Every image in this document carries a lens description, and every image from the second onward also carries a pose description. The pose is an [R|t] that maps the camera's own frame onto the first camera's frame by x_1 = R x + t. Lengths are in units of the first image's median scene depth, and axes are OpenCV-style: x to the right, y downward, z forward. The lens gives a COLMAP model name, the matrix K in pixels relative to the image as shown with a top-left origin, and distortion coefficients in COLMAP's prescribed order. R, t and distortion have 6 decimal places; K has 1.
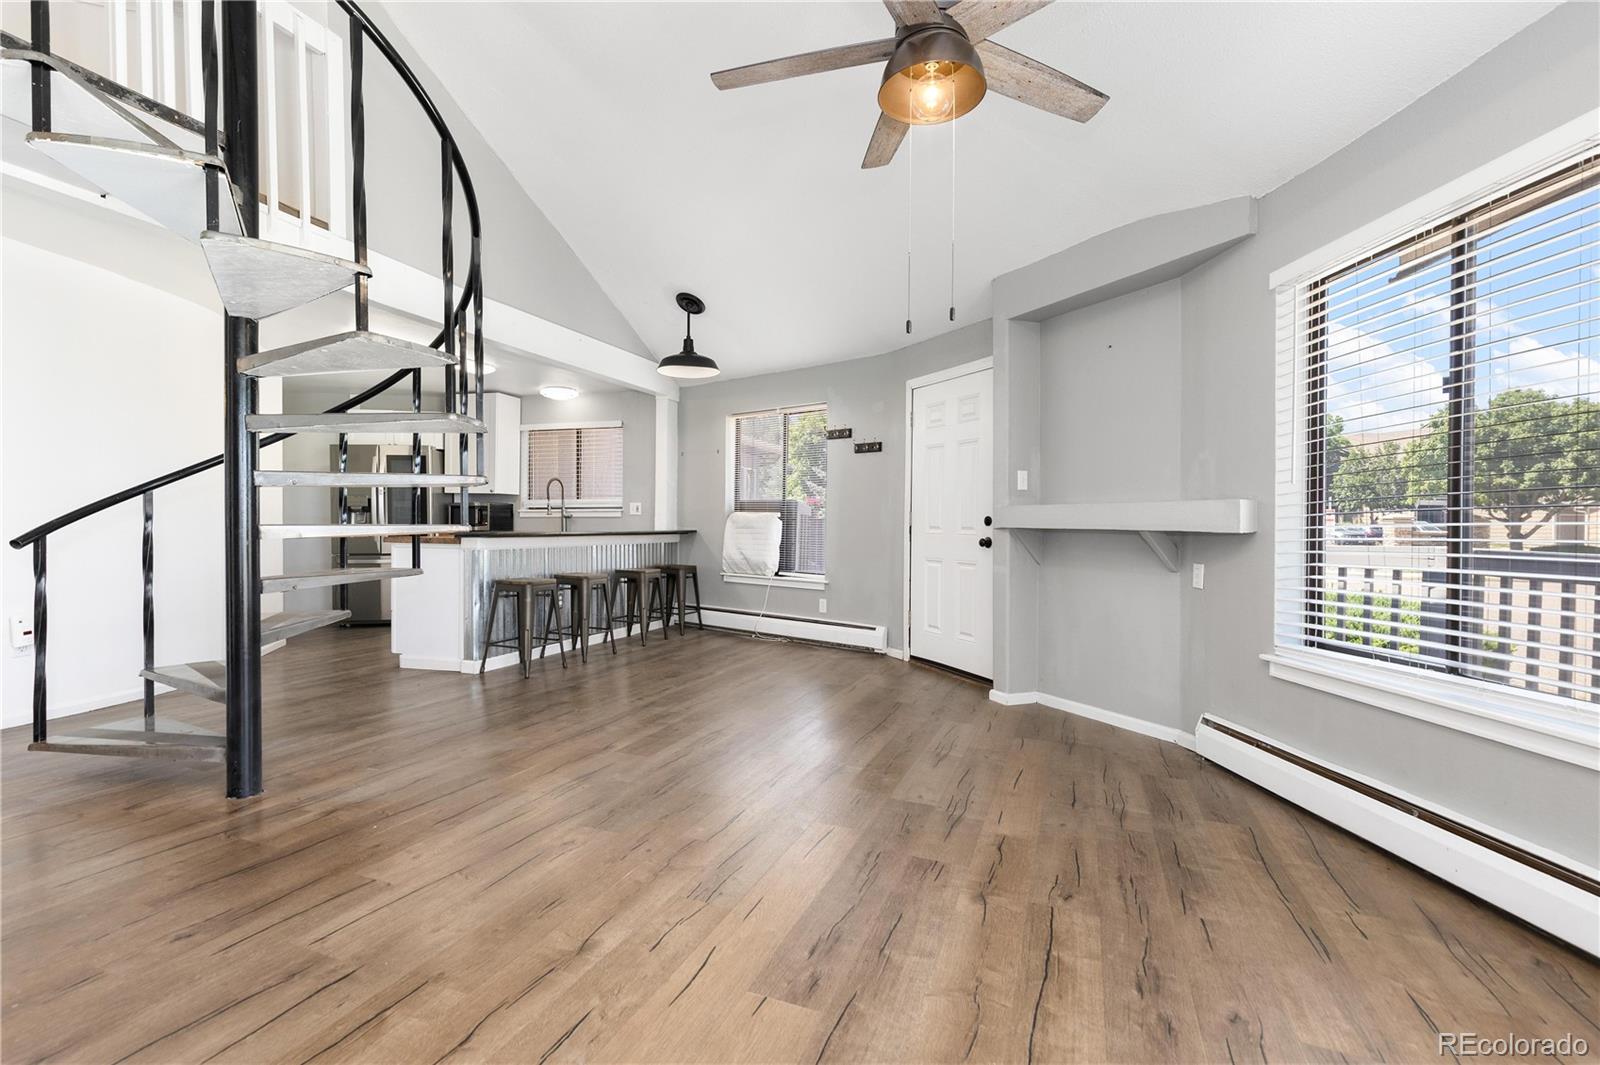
lens RADIAL K [[727.1, 0, 783.0], [0, 727.1, 530.1], [0, 0, 1]] dist [-0.010852, -0.000344]
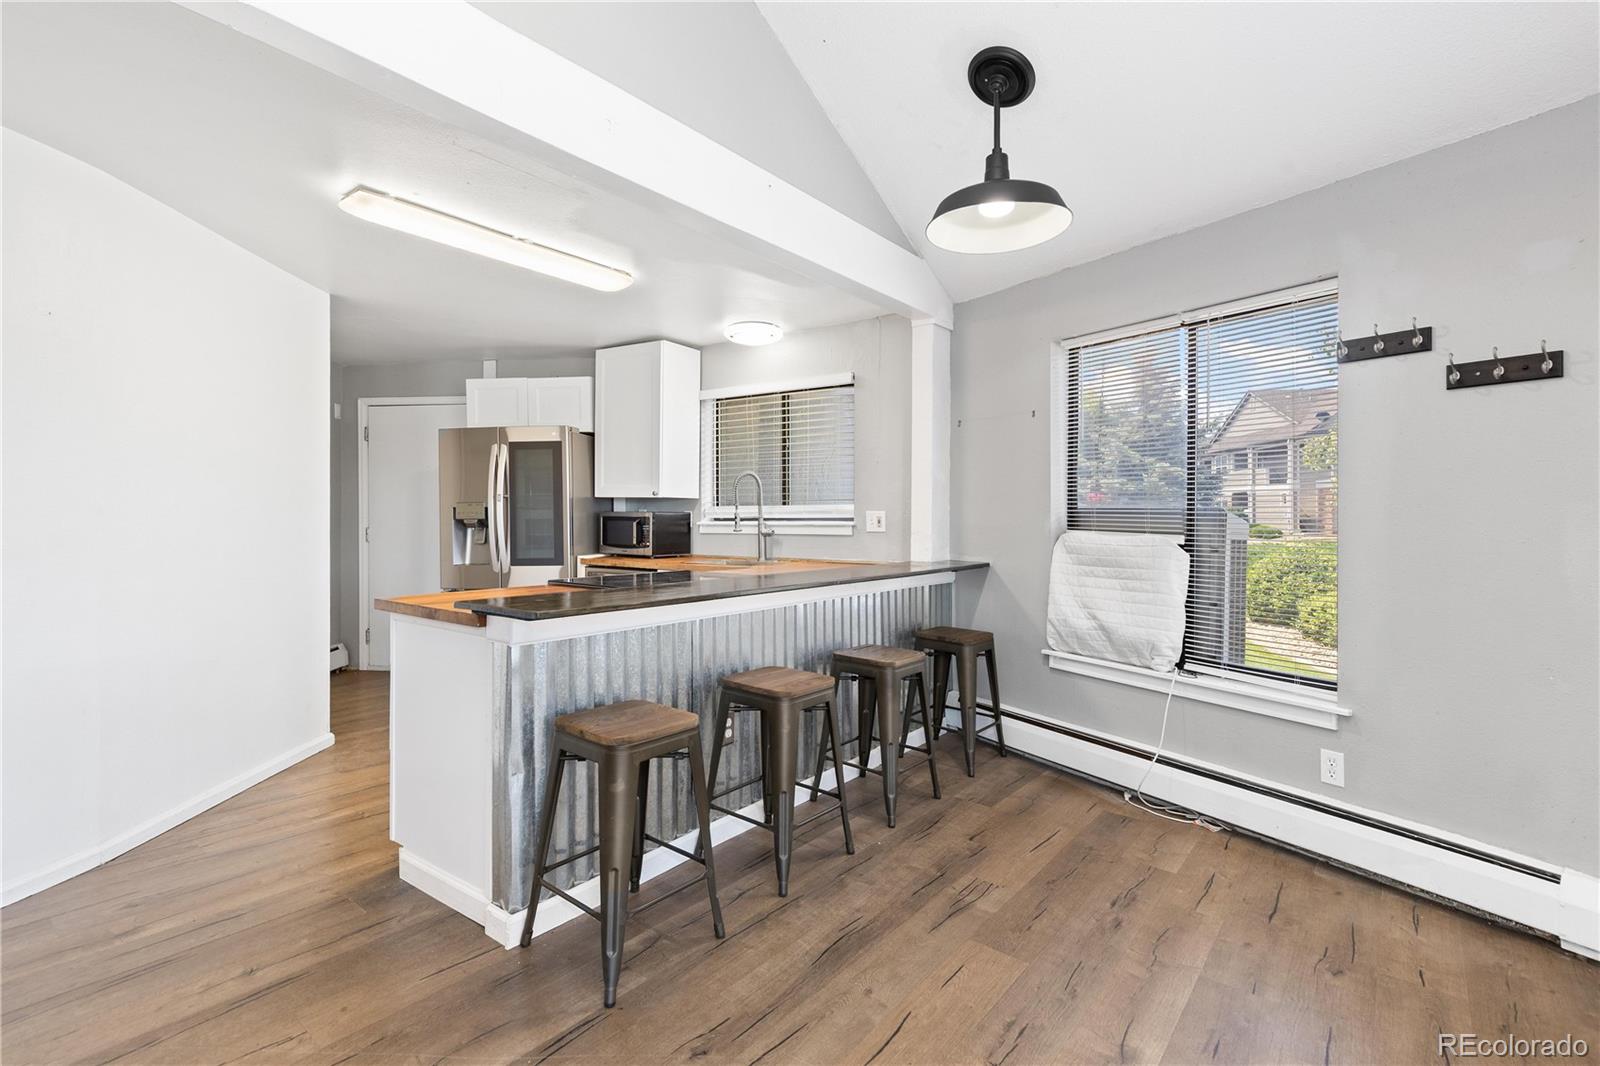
lens RADIAL K [[723.1, 0, 796.9], [0, 723.1, 519.5], [0, 0, 1]] dist [0.001350, -0.000667]
pose [[0.956153, -0.002710, -0.292855, -0.121004], [0.002564, 0.999996, -0.000883, -0.038848], [0.292856, 0.000094, 0.956156, 0.550916]]
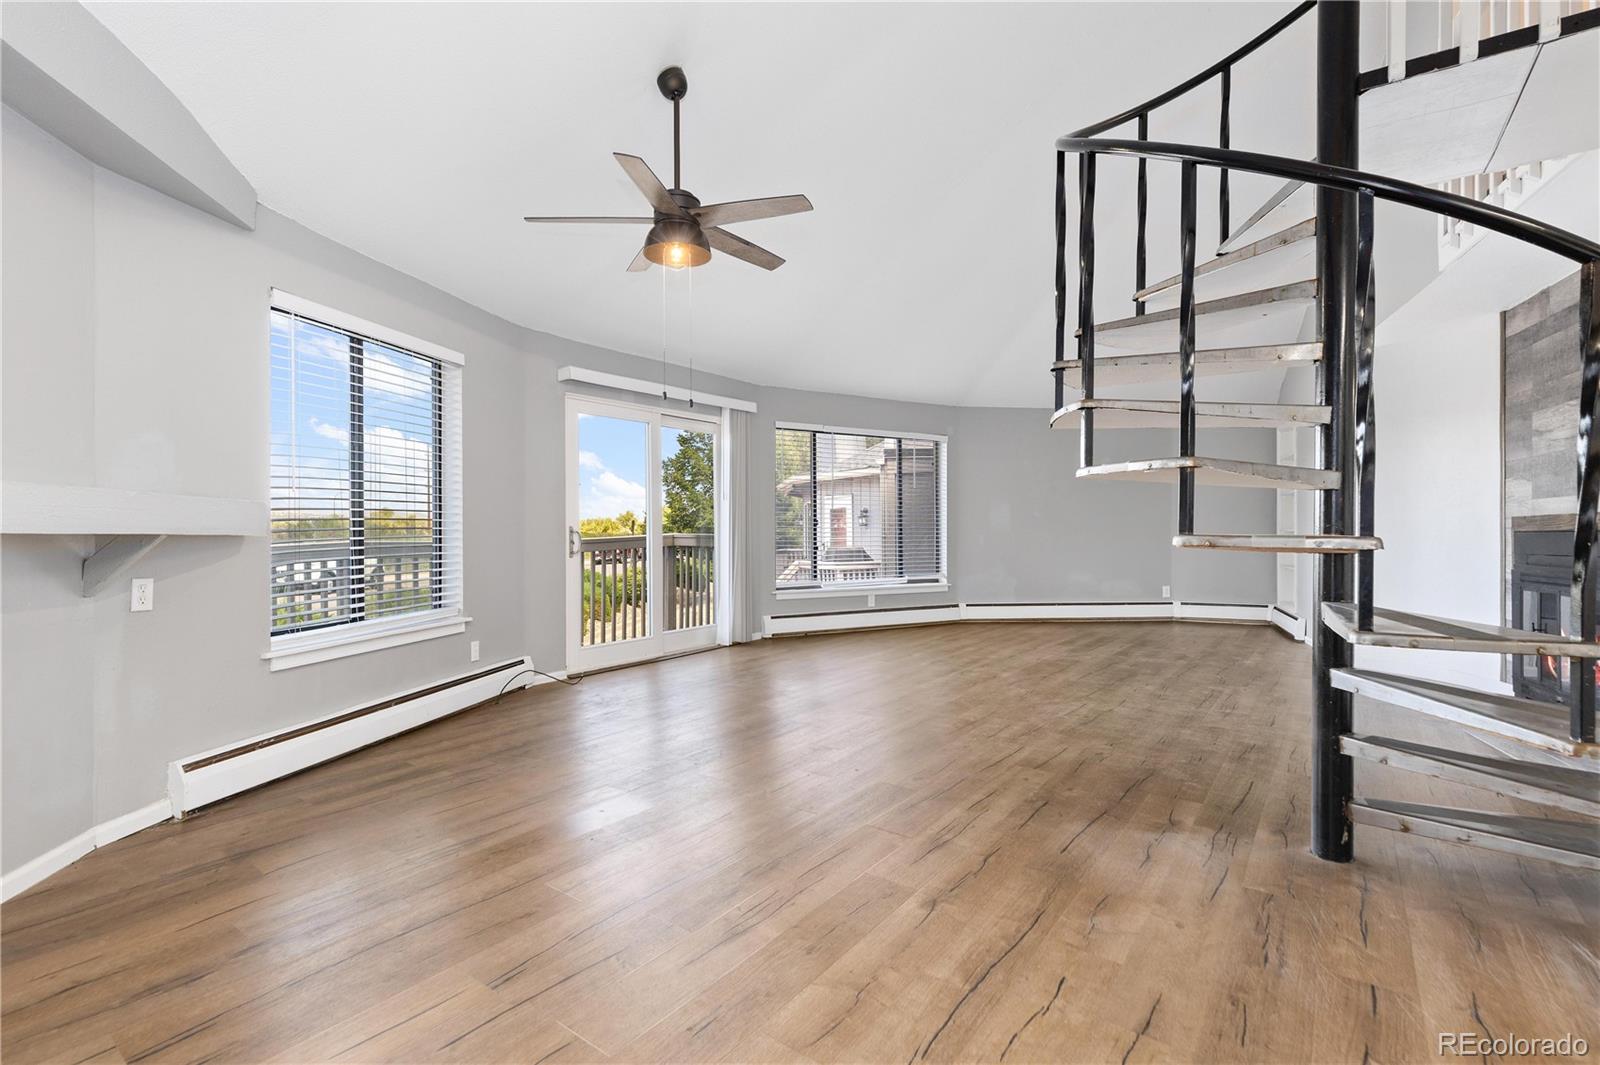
lens RADIAL K [[727.1, 0, 783.0], [0, 727.1, 530.1], [0, 0, 1]] dist [-0.010852, -0.000344]
pose [[-0.965479, -0.008004, 0.260358, -0.155624], [-0.006309, 0.999953, 0.007345, -0.008382], [-0.260404, 0.005449, -0.965484, 0.905309]]
